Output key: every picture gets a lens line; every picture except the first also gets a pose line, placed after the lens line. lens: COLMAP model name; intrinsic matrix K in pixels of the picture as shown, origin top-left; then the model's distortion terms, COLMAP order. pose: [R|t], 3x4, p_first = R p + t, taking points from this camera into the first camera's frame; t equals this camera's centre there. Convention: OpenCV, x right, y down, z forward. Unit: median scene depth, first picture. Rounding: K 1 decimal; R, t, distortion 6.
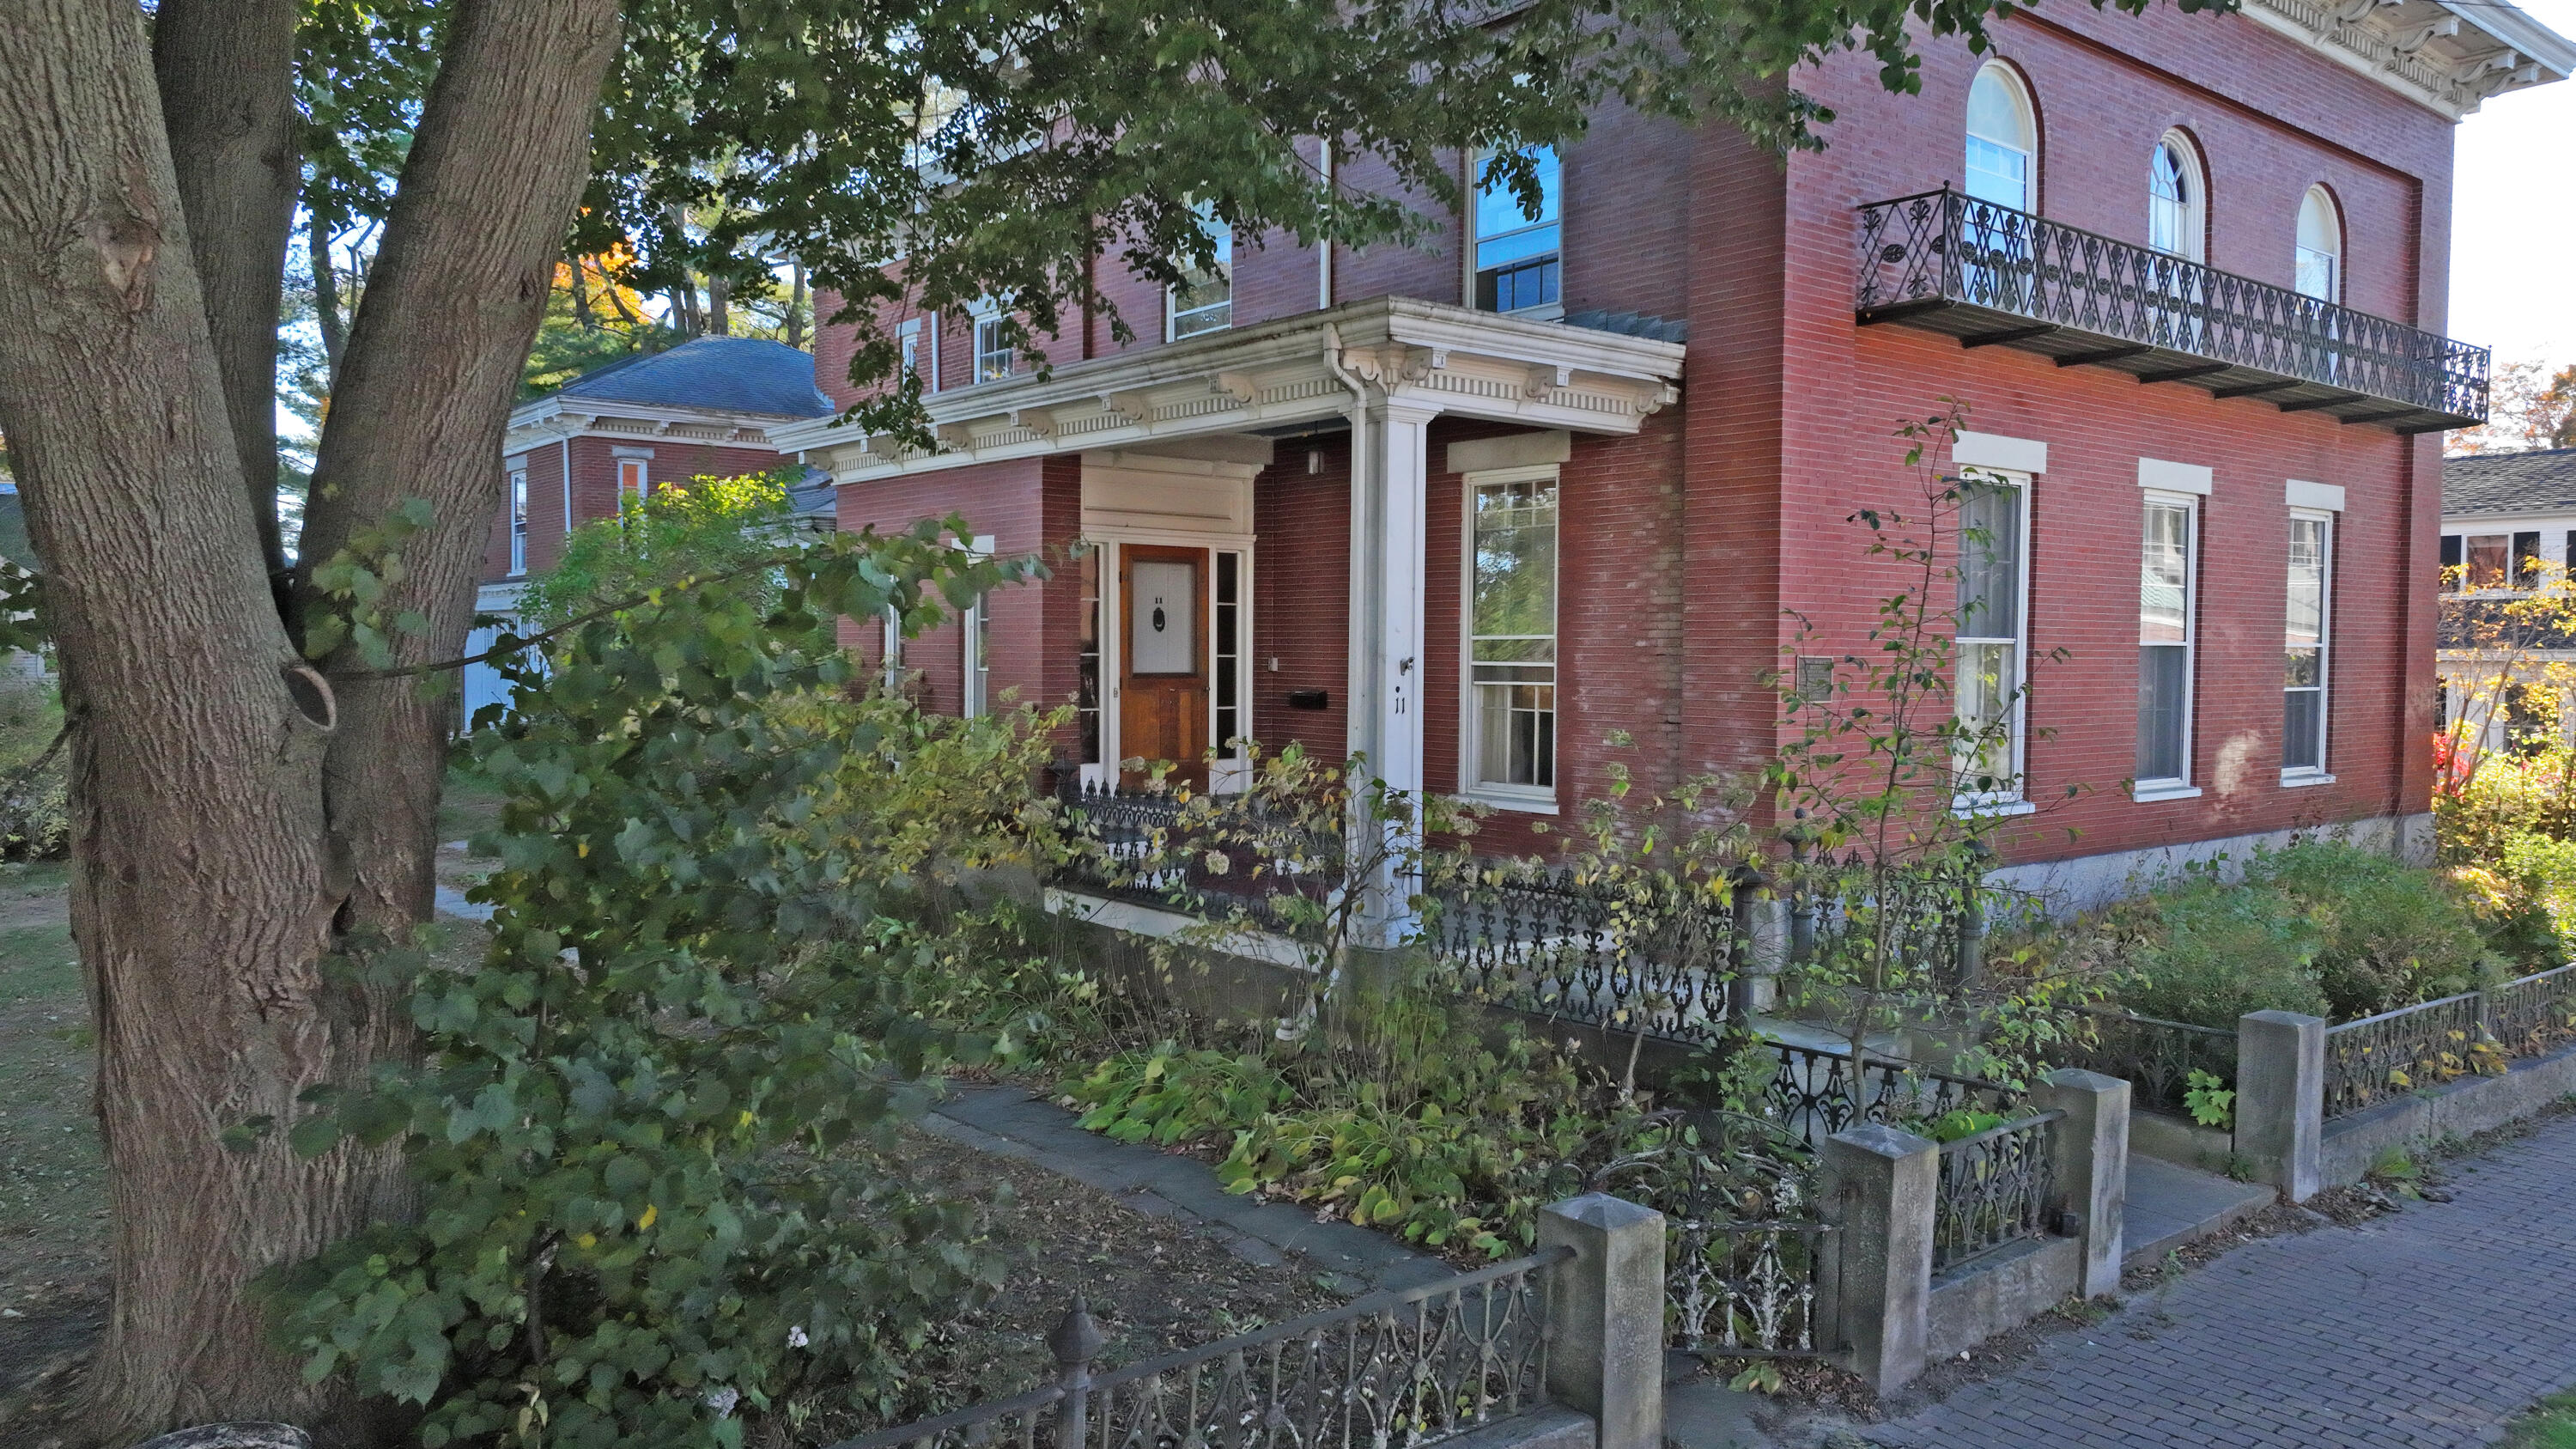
lens RADIAL K [[1815.4, 0, 1284.7], [0, 1815.4, 720.5], [0, 0, 1]] dist [0.011130, 0.000402]
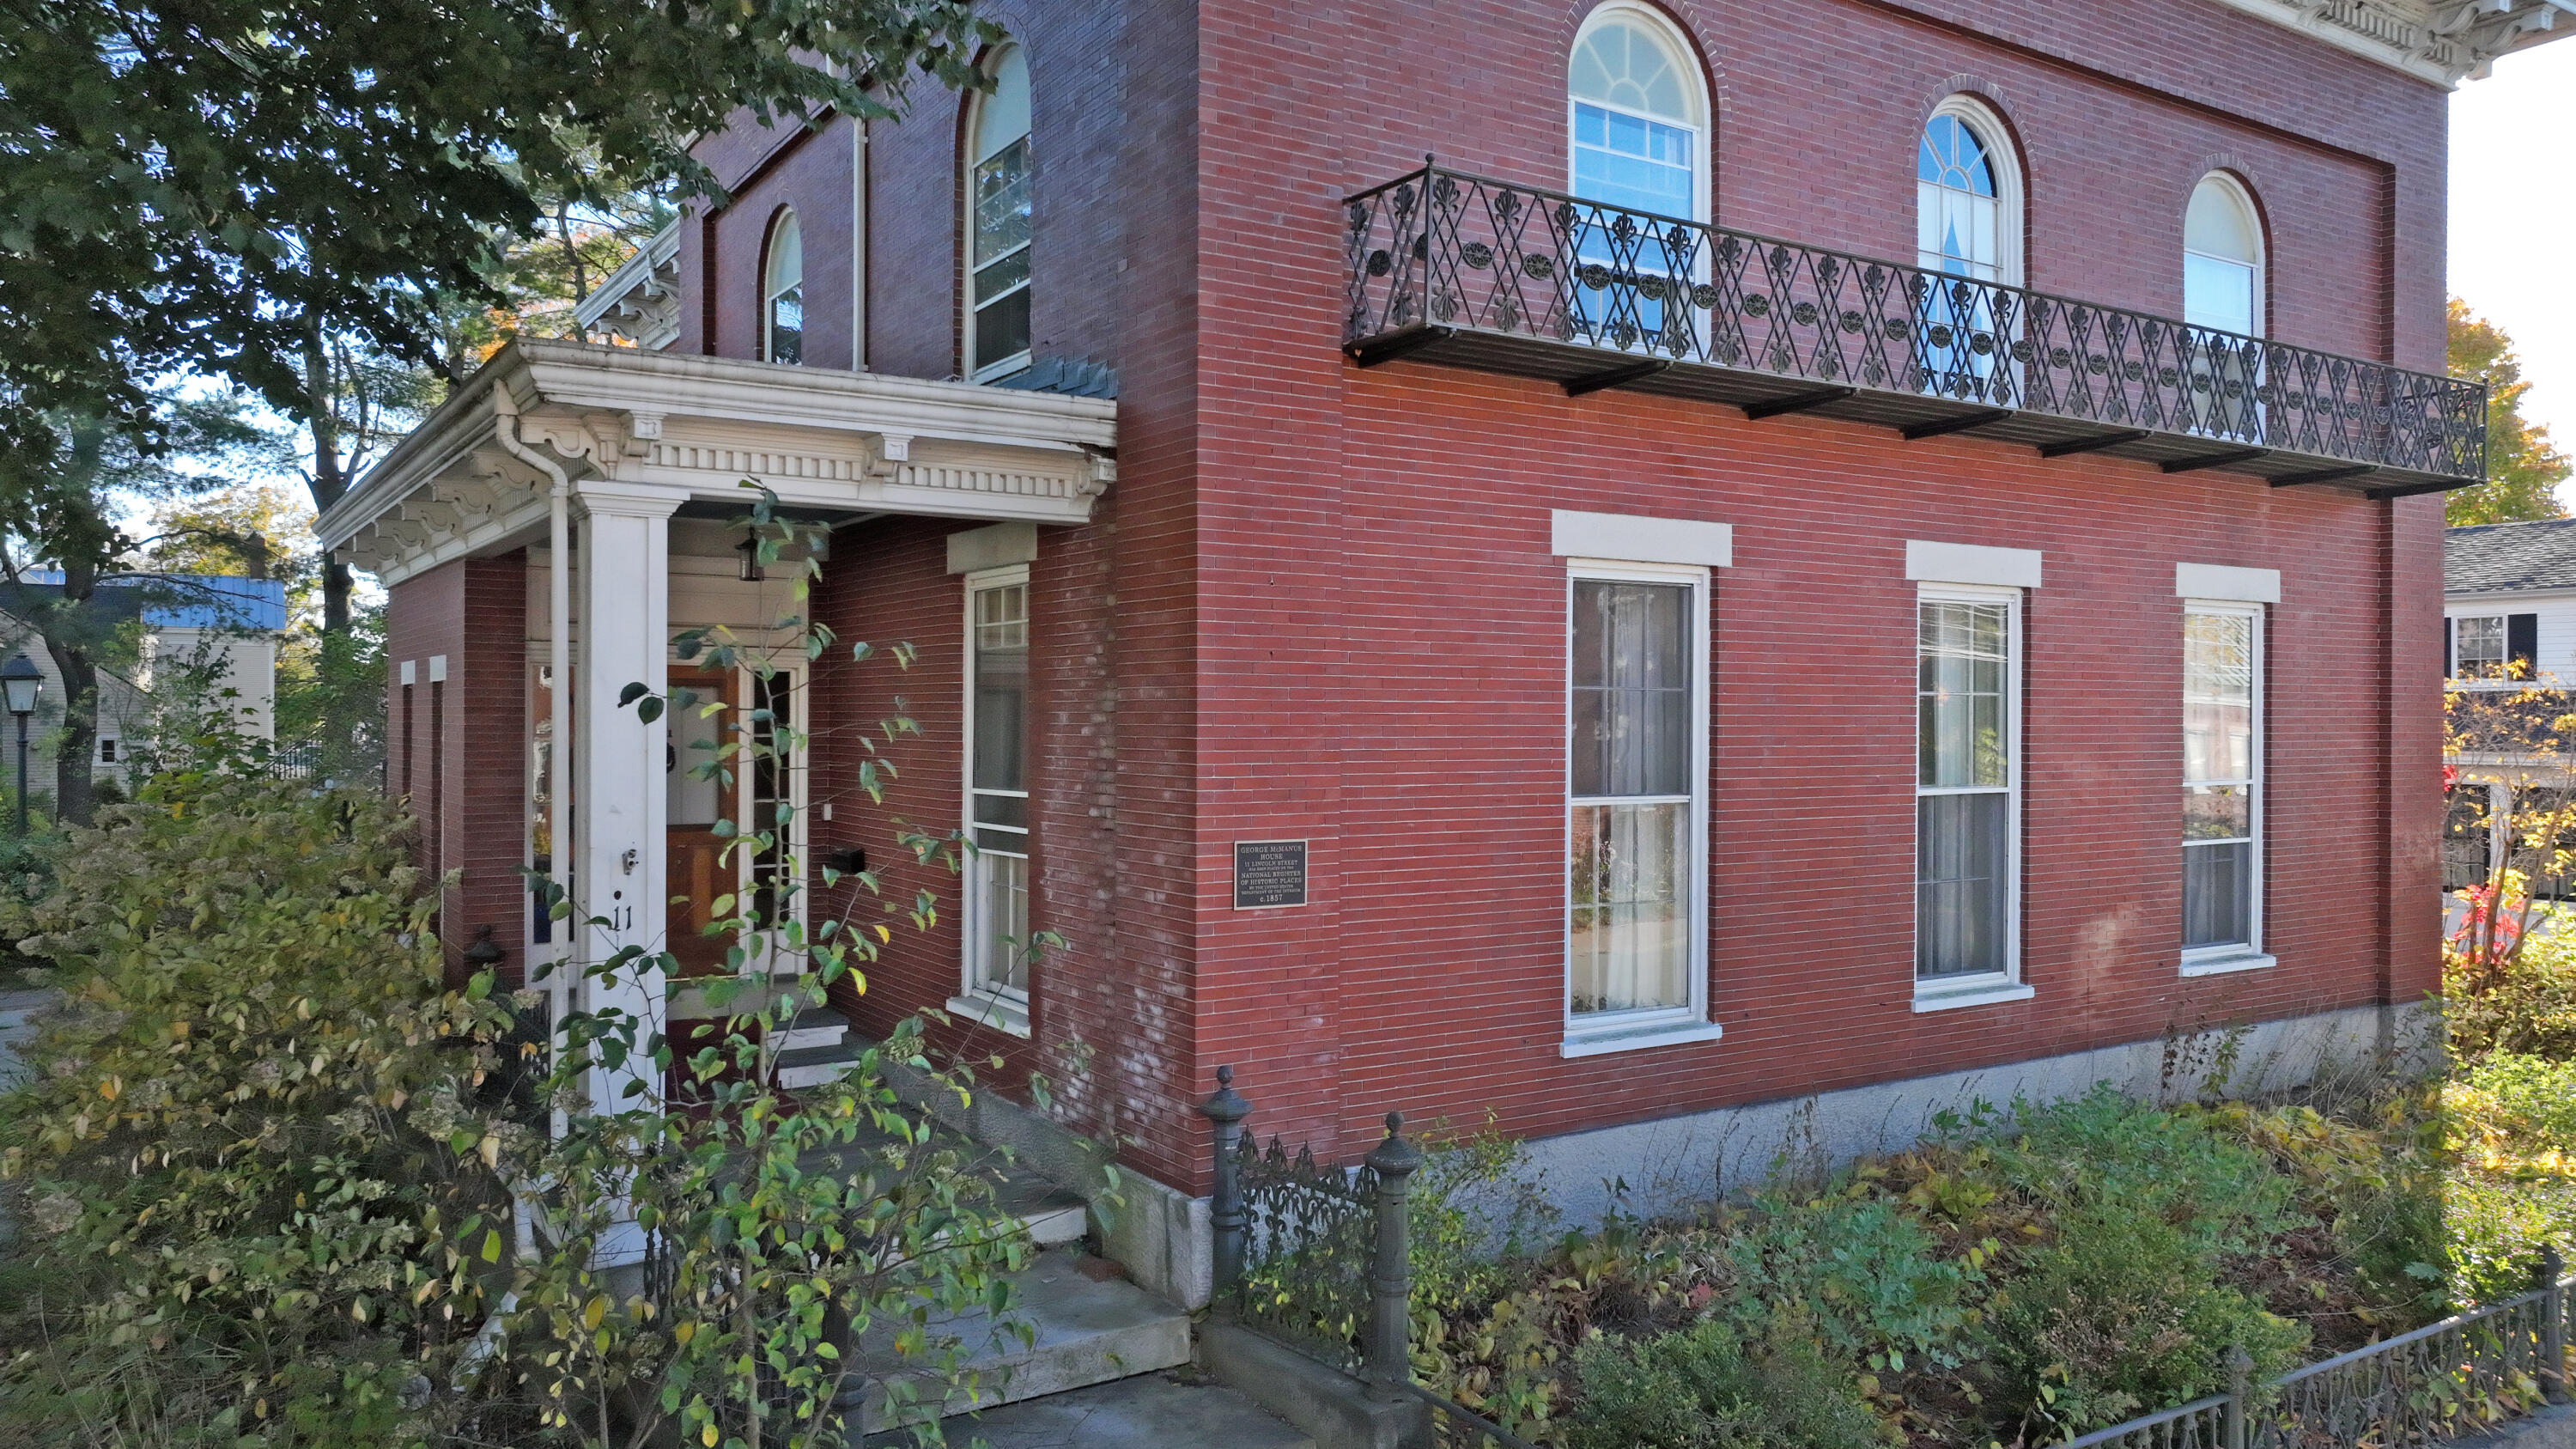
lens RADIAL K [[1815.4, 0, 1284.7], [0, 1815.4, 720.5], [0, 0, 1]] dist [0.011130, 0.000402]
pose [[0.994014, -0.002704, -0.109222, 0.316782], [-0.001303, 0.999329, -0.036599, -0.047496], [0.109248, 0.036522, 0.993343, 0.262881]]
